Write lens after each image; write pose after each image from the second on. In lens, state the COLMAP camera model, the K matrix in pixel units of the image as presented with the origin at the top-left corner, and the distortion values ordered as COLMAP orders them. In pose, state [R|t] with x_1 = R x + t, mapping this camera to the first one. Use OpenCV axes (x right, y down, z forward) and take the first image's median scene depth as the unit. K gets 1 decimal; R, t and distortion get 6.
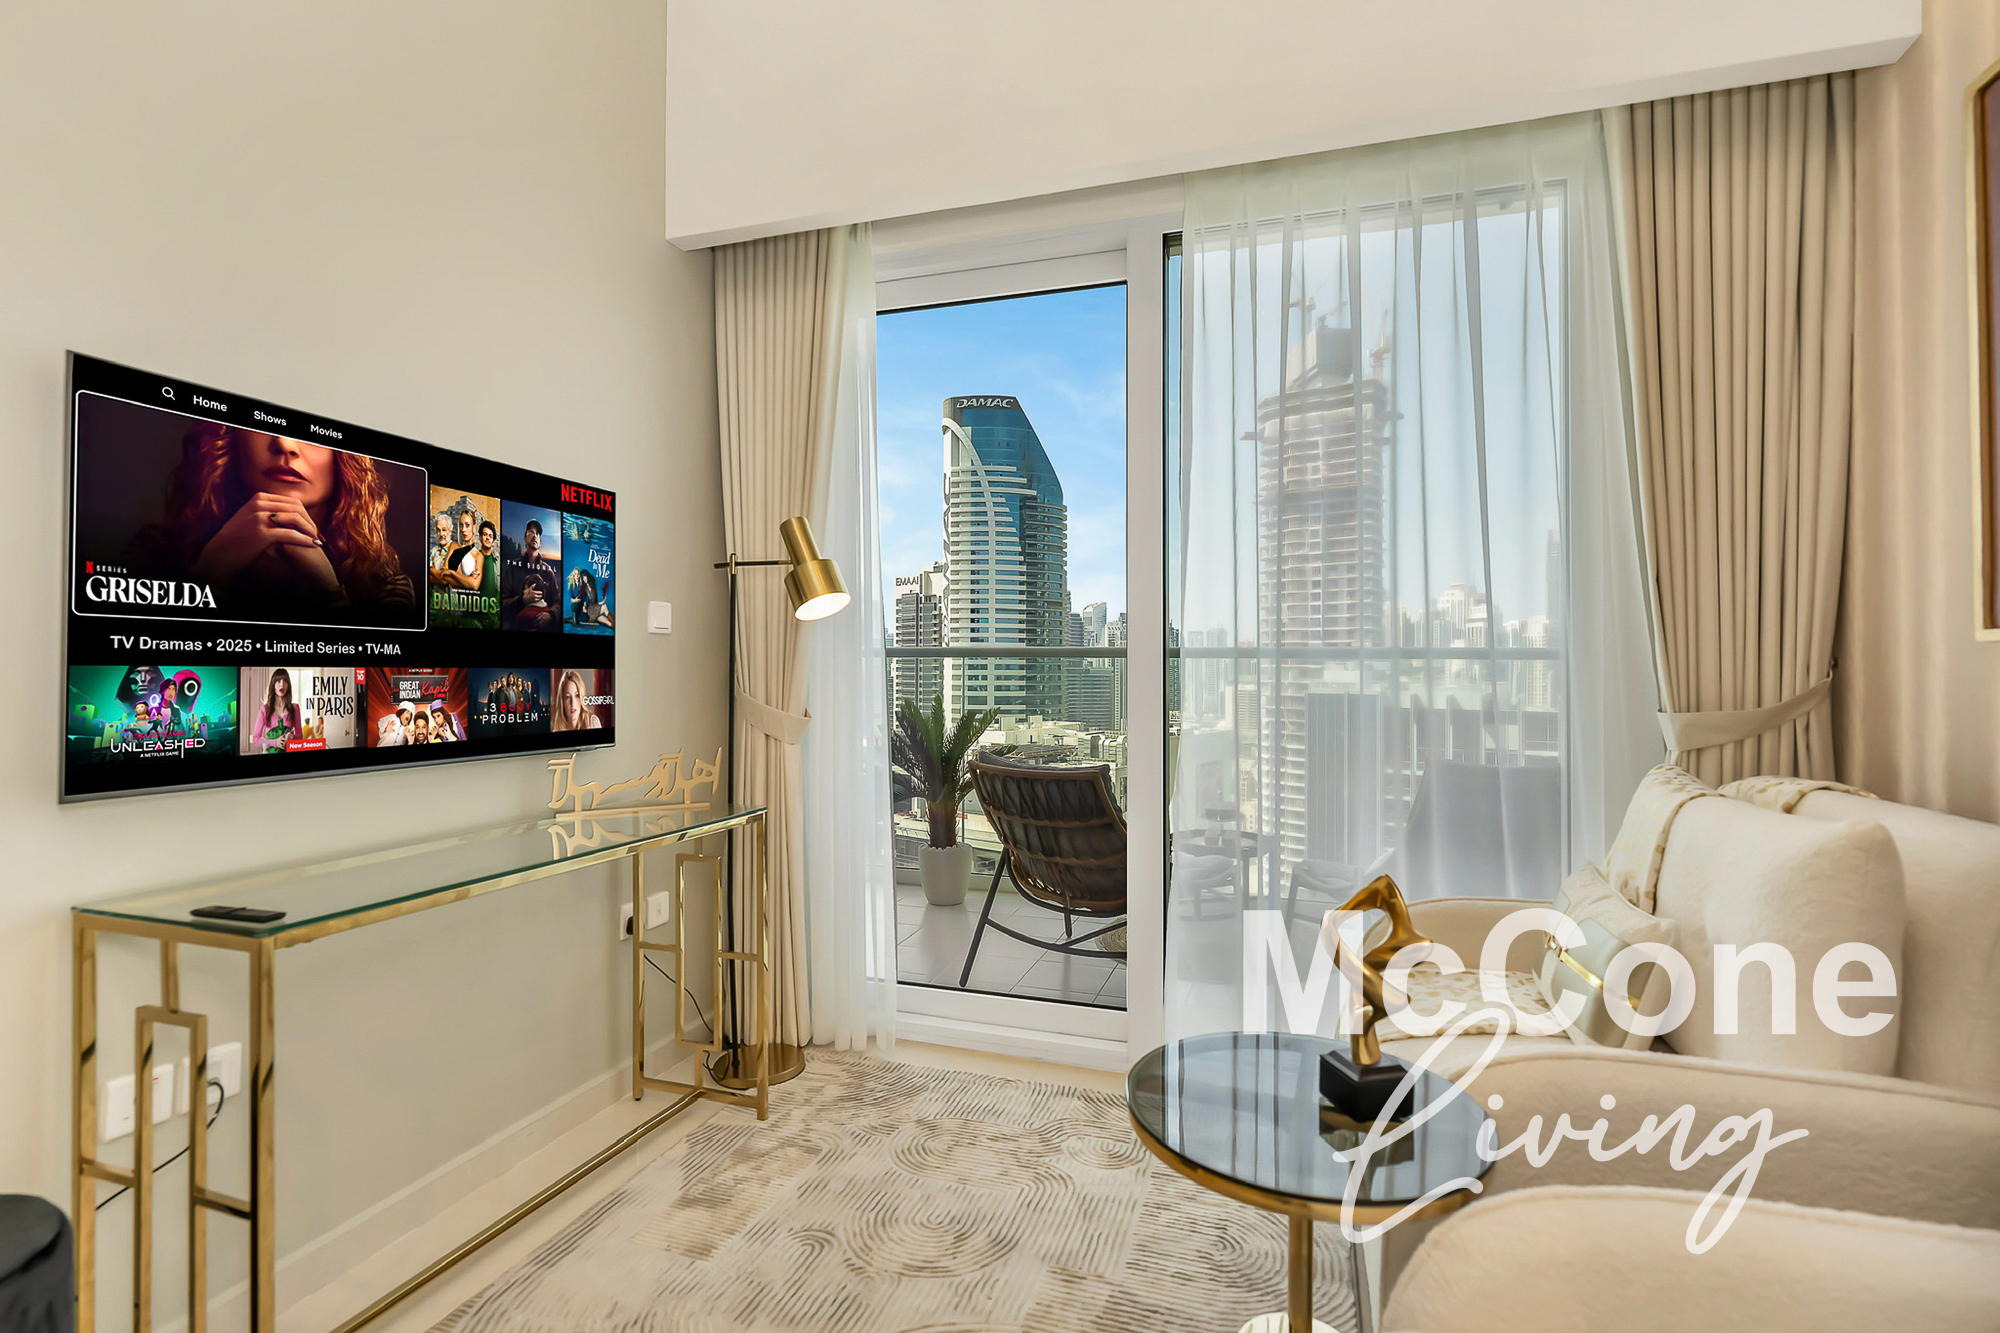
lens RADIAL K [[953.3, 0, 965.7], [0, 953.3, 654.4], [0, 0, 1]] dist [0.000579, -0.002300]
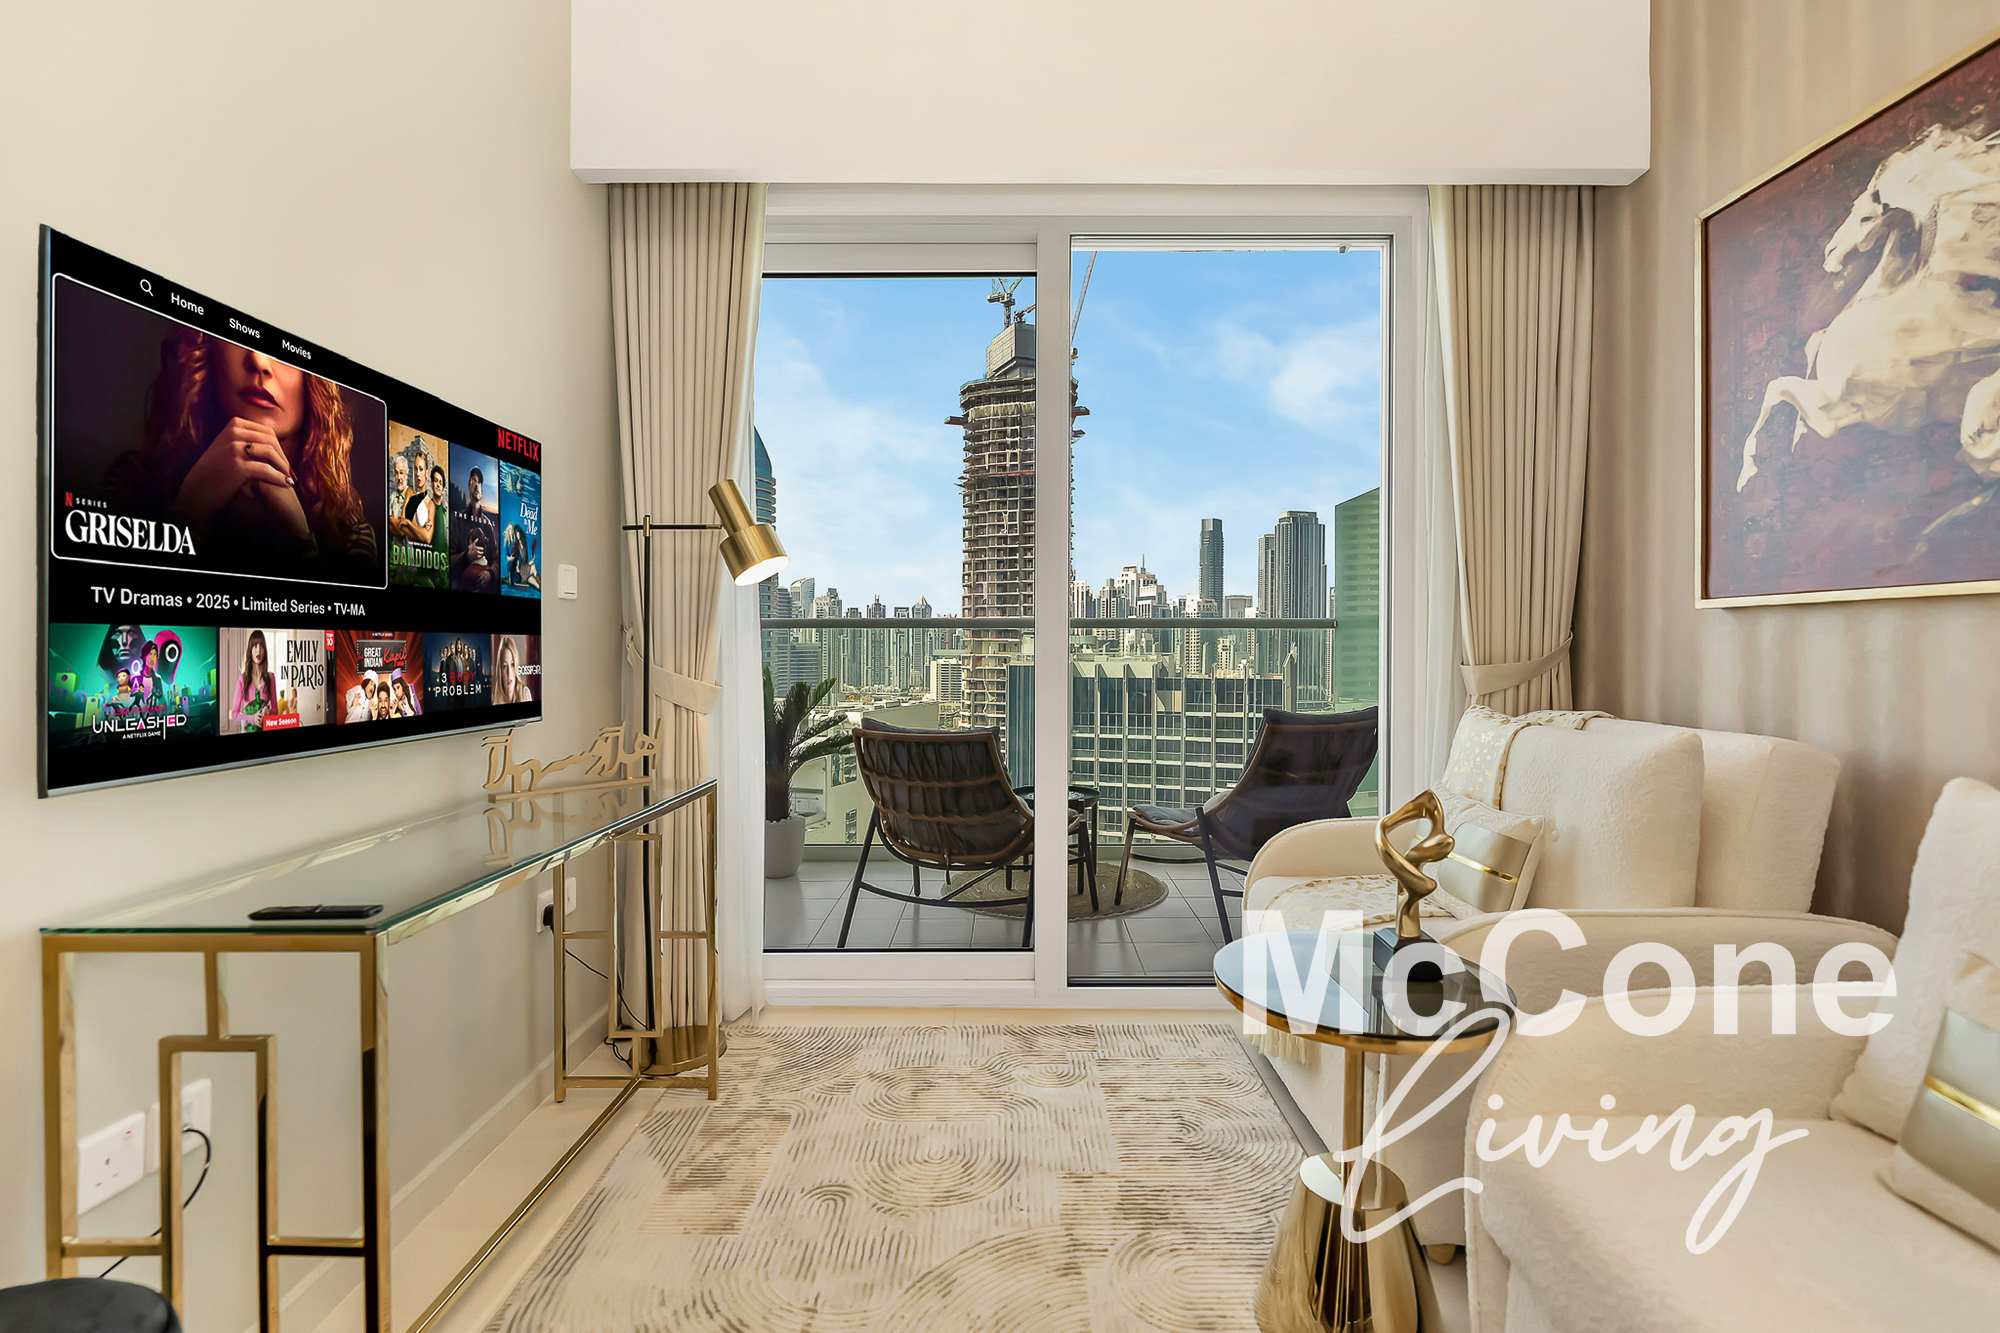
lens RADIAL K [[953.3, 0, 989.9], [0, 953.3, 647.9], [0, 0, 1]] dist [0.000579, -0.002300]
pose [[0.944499, -0.007393, 0.328430, -0.315034], [0.001139, 0.999814, 0.019233, 0.012195], [-0.328512, -0.017791, 0.944332, -0.002946]]
